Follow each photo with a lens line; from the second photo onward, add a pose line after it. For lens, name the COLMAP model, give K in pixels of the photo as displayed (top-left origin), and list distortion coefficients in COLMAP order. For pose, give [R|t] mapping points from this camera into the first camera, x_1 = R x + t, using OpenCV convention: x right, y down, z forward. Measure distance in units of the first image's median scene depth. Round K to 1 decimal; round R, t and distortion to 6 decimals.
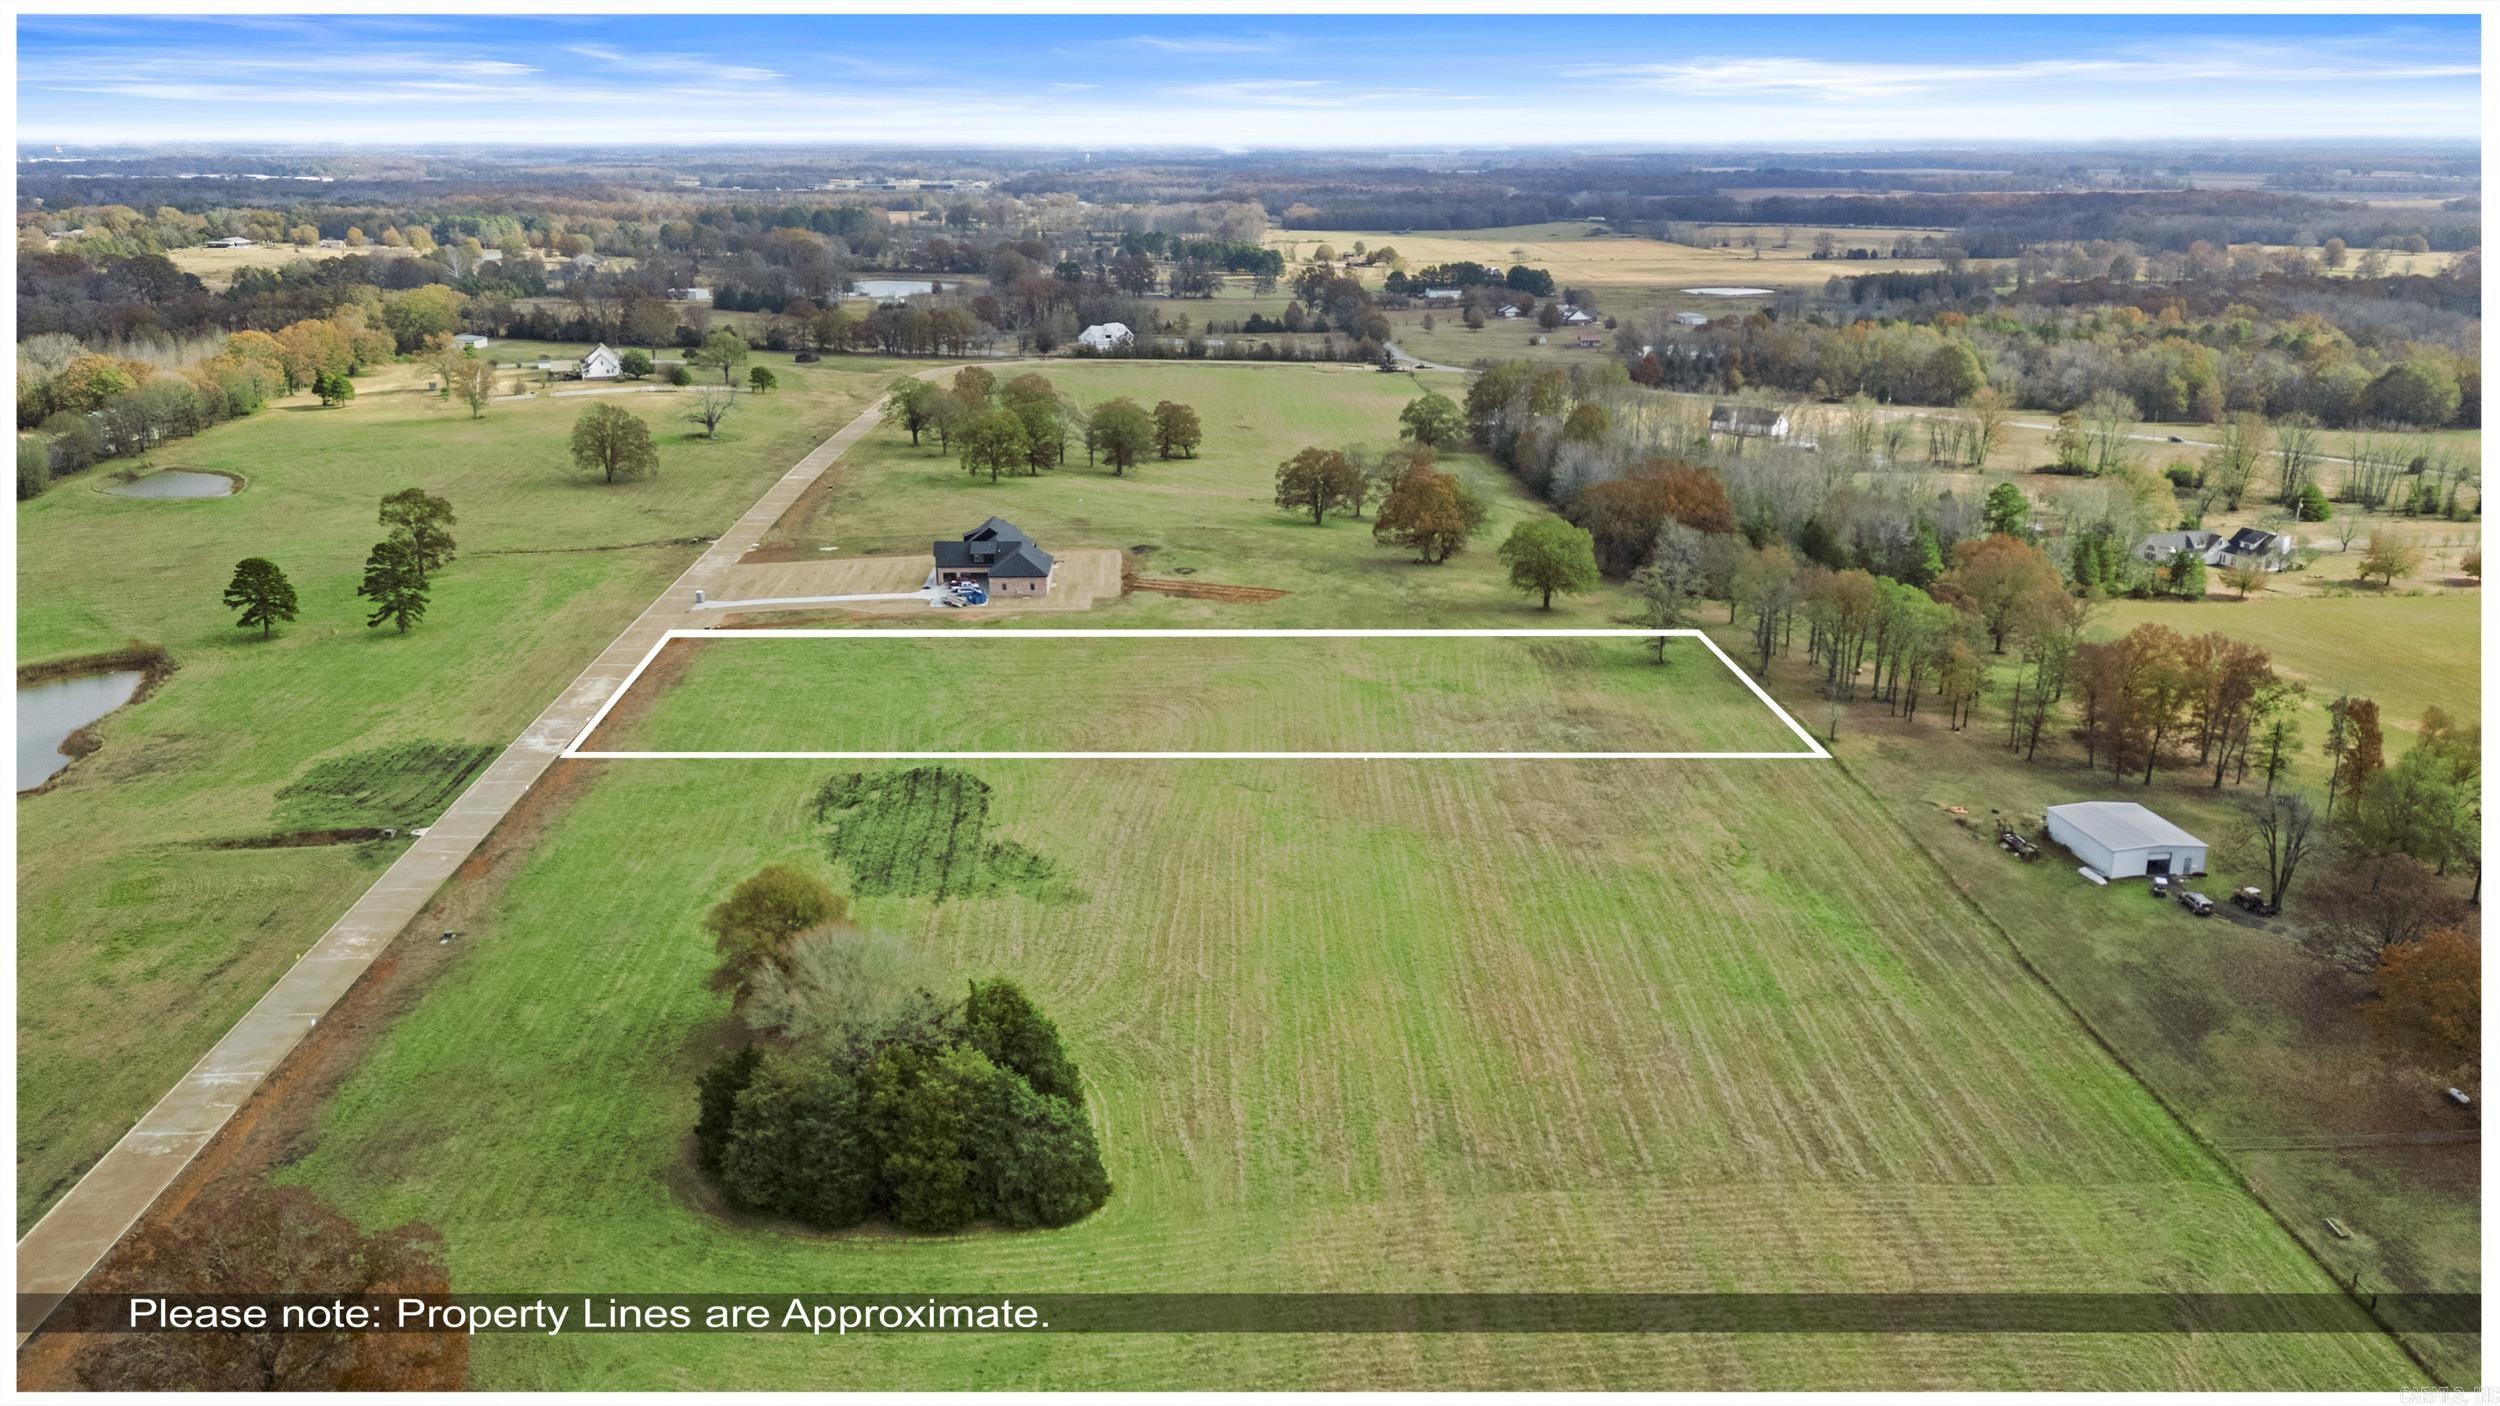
lens RADIAL K [[1854.7, 0, 1250.0], [0, 1854.7, 703.0], [0, 0, 1]] dist [0.097798, -0.126938]
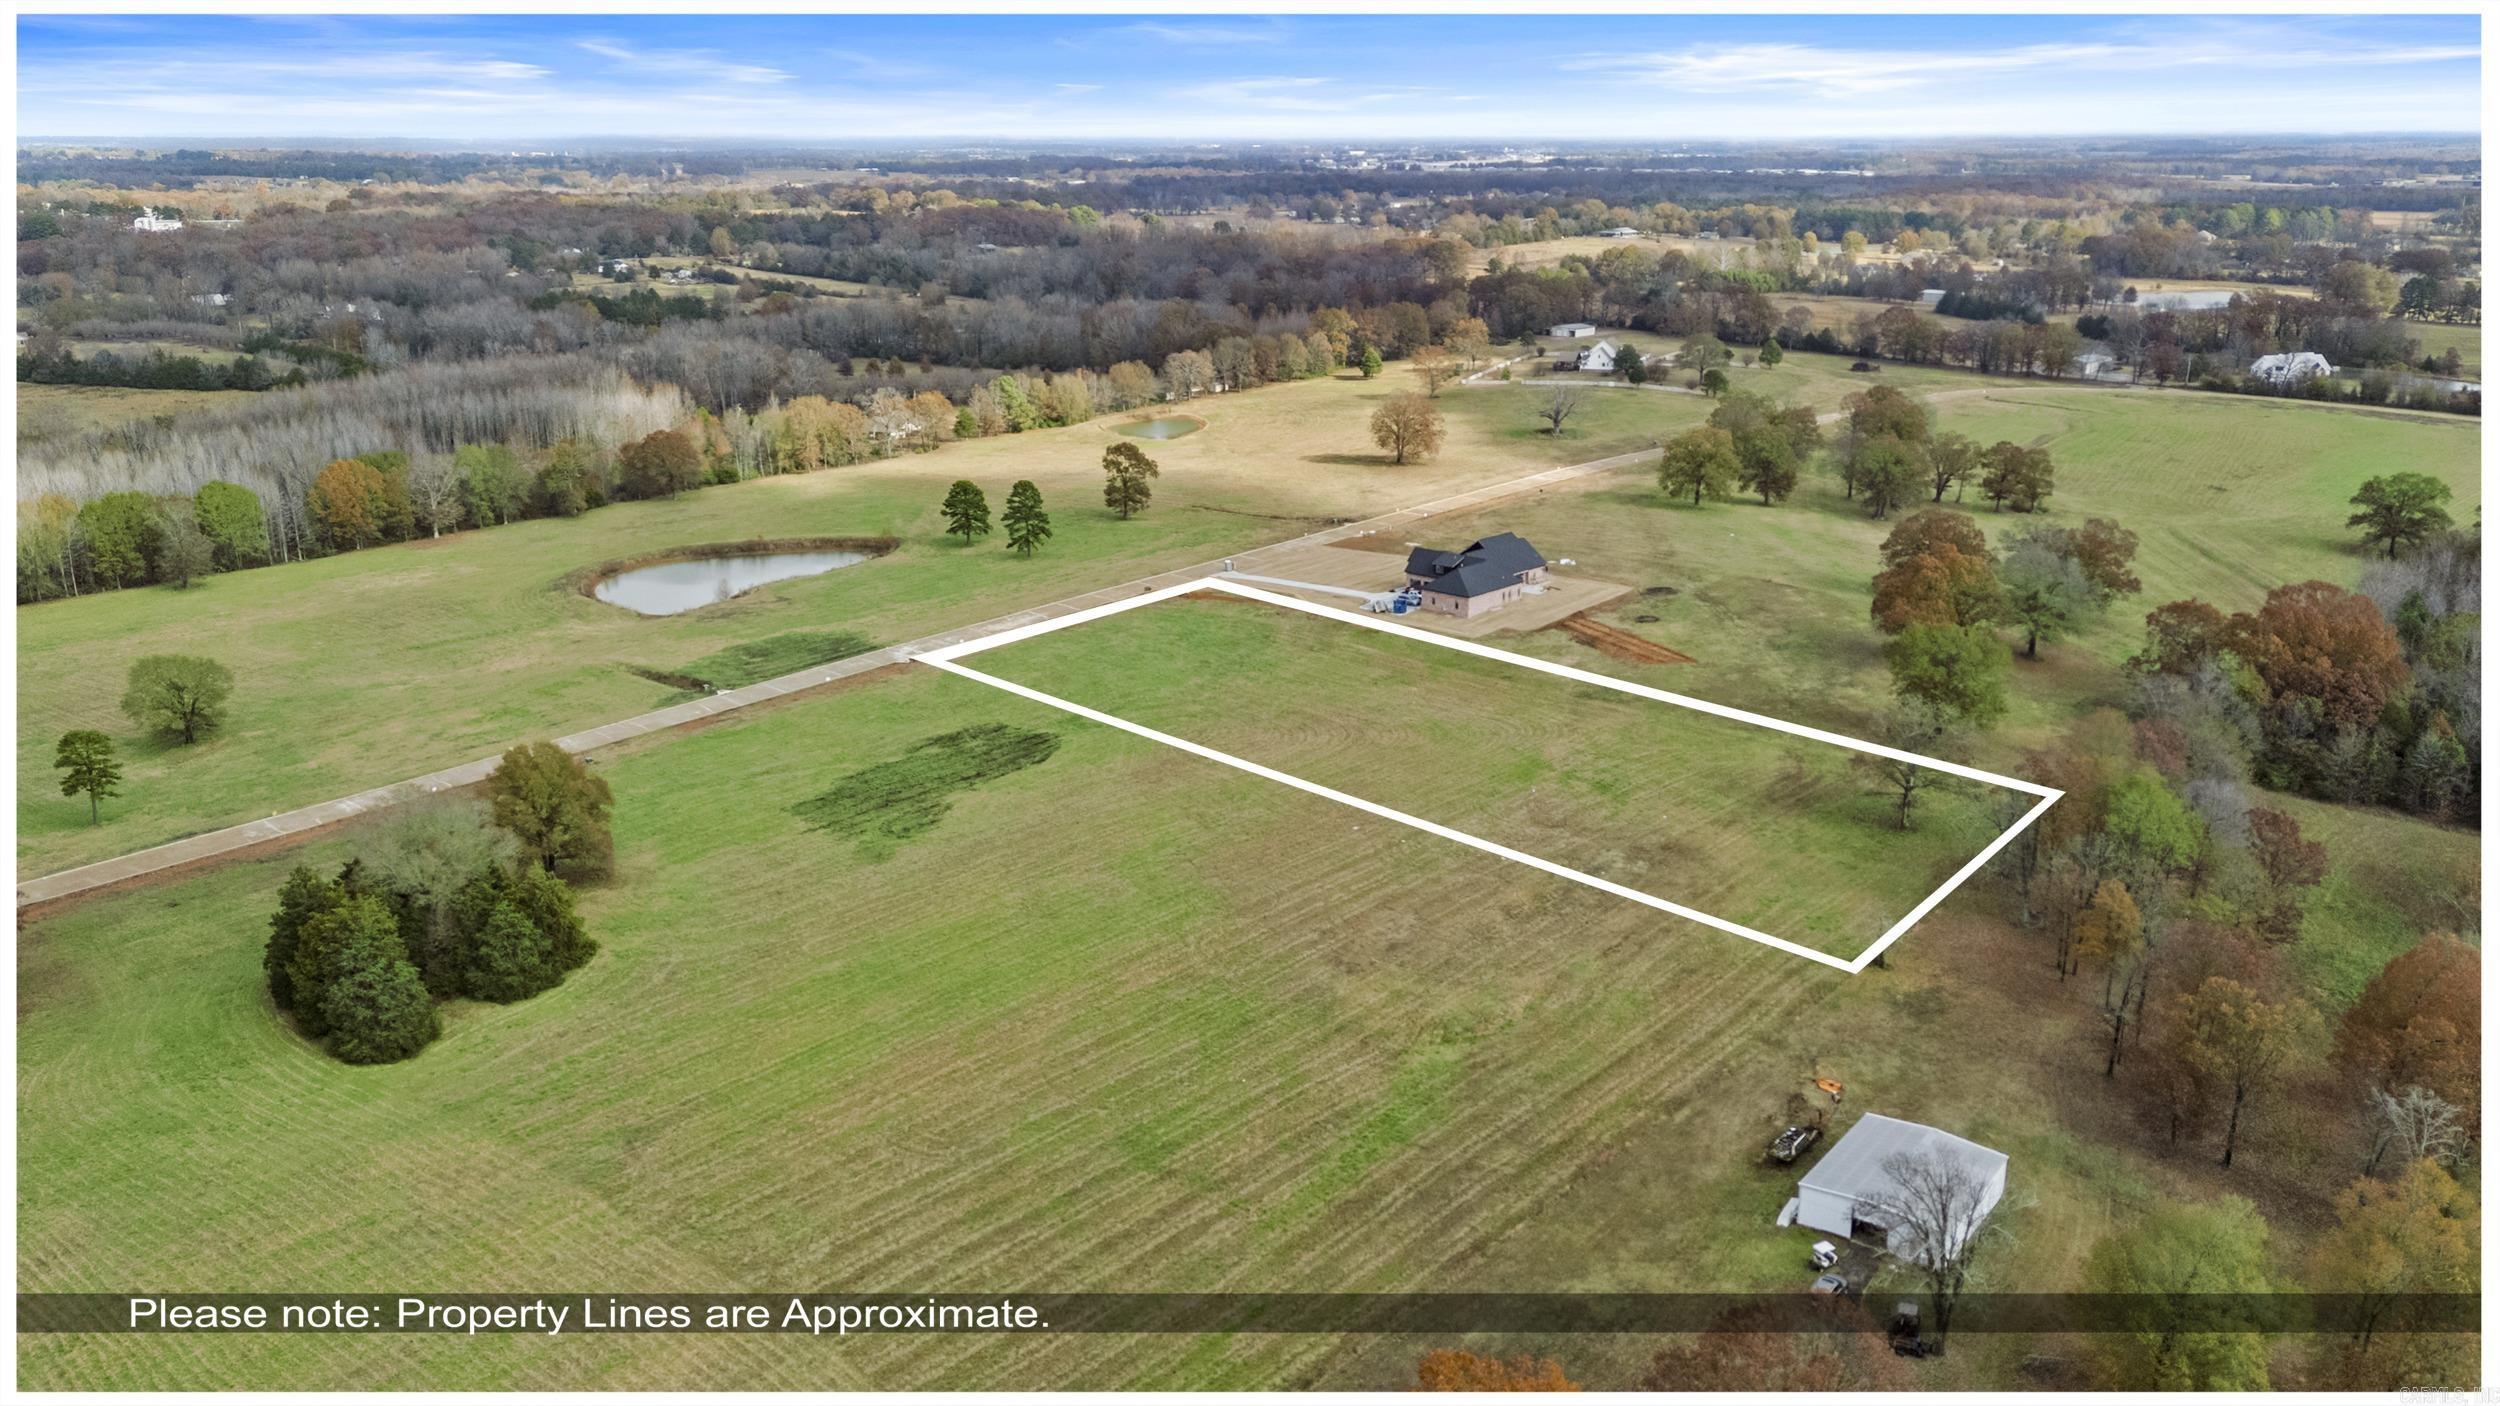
lens RADIAL K [[1886.2, 0, 1250.0], [0, 1886.2, 703.0], [0, 0, 1]] dist [0.071996, -0.003035]
pose [[0.708012, 0.201491, -0.676846, 0.590630], [-0.202806, 0.976074, 0.078424, -0.084030], [0.676454, 0.081743, 0.731935, 0.266257]]
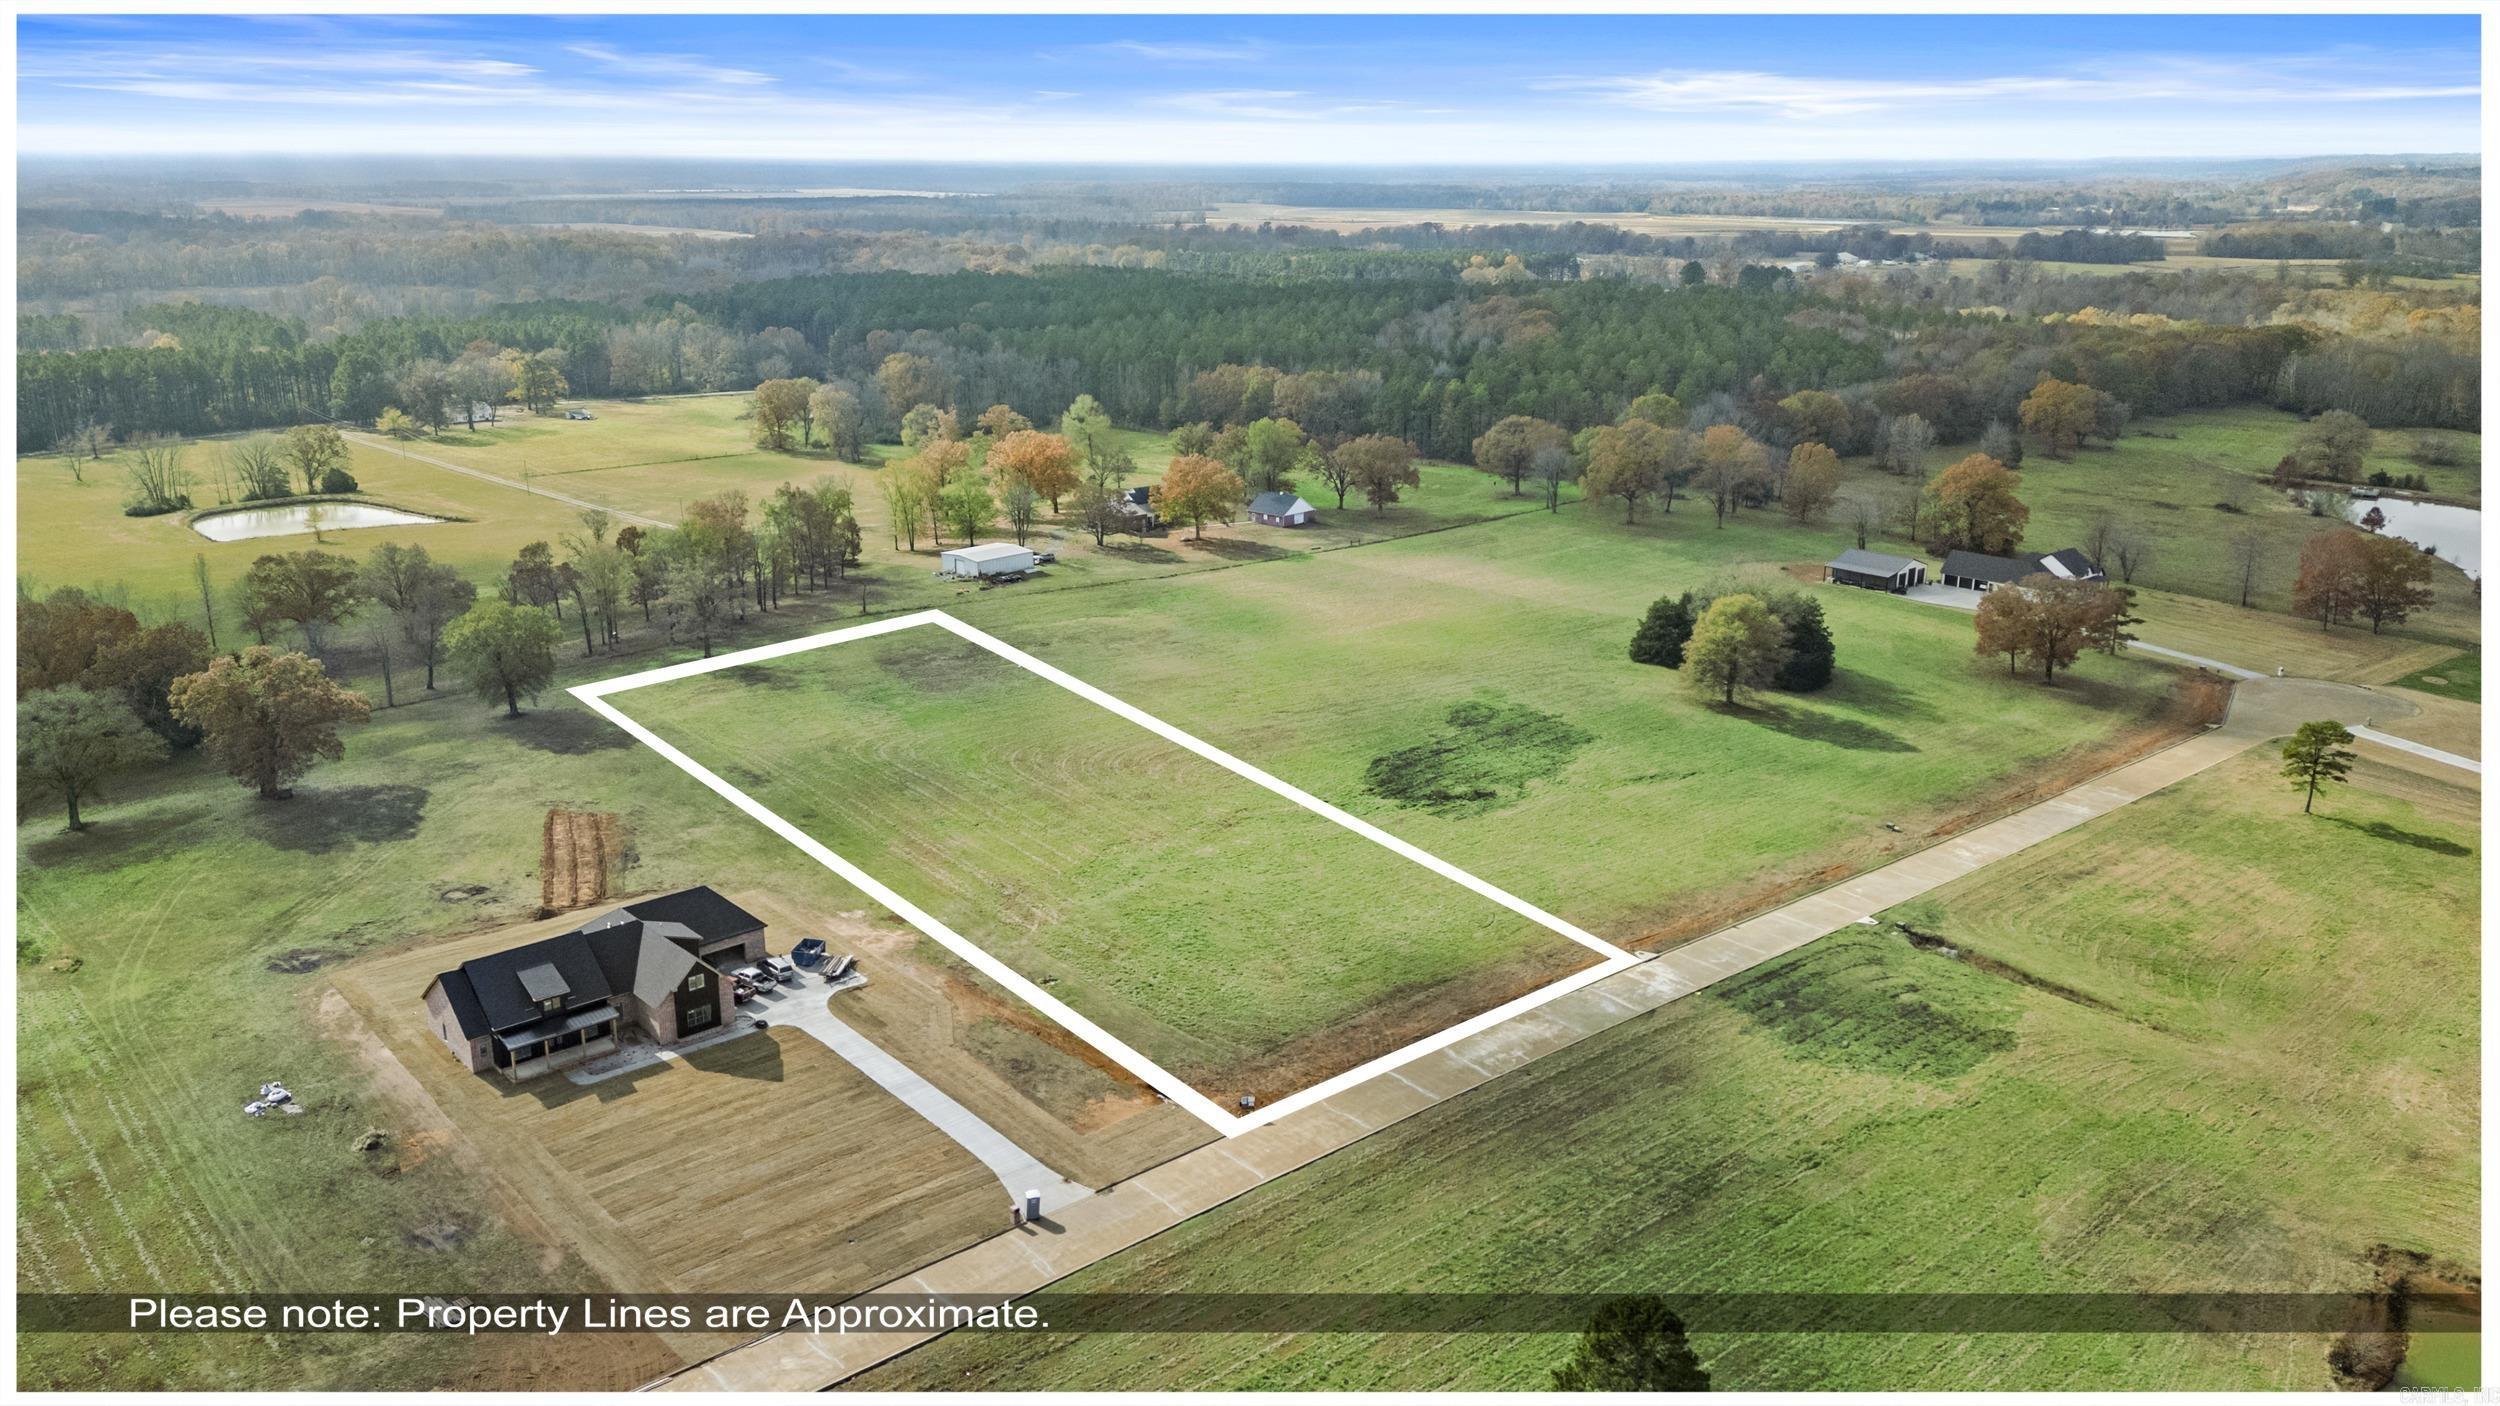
lens RADIAL K [[1854.7, 0, 1250.0], [0, 1854.7, 703.0], [0, 0, 1]] dist [0.097798, -0.126938]
pose [[-0.646254, -0.218313, 0.731229, -0.764871], [0.219480, 0.864548, 0.452091, -0.421220], [-0.730879, 0.452655, -0.510802, 1.411941]]
